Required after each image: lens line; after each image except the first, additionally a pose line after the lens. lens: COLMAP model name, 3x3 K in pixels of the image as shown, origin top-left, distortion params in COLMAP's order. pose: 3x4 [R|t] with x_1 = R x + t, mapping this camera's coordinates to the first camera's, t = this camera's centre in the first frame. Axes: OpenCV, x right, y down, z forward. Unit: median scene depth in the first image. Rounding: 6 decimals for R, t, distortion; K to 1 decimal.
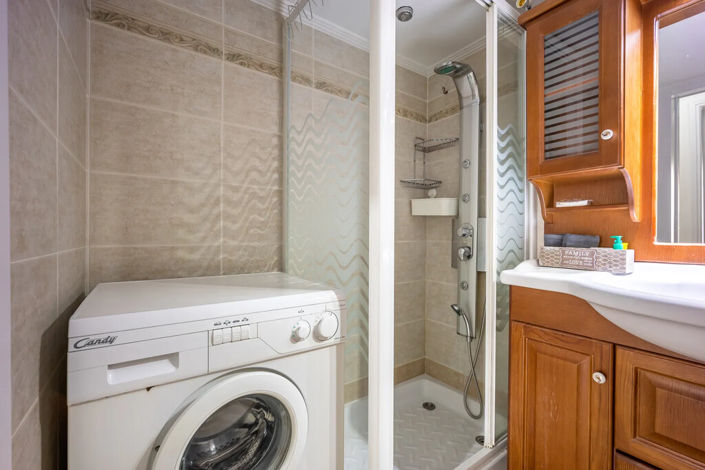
lens RADIAL K [[304.7, 0, 352.7], [0, 304.7, 235.1], [0, 0, 1]] dist [-0.013235, 0.004429]
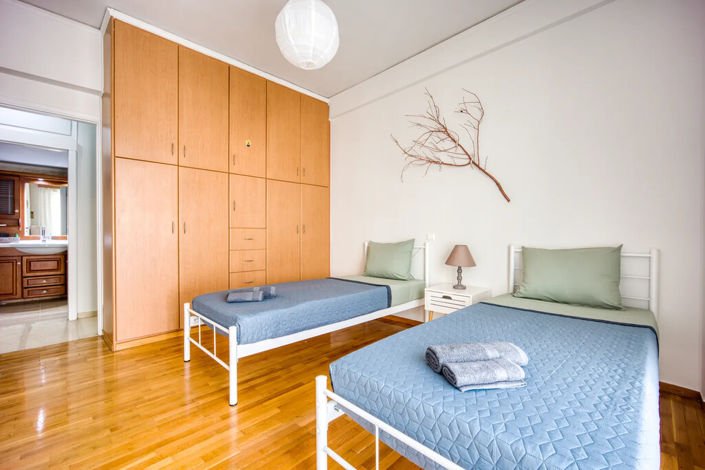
lens RADIAL K [[304.7, 0, 352.7], [0, 304.7, 233.6], [0, 0, 1]] dist [-0.013235, 0.004429]
pose [[-0.188774, 0.000951, 0.982020, -4.544873], [0.002342, 0.999997, -0.000518, 0.008657], [-0.982018, 0.002202, -0.188775, -3.071137]]
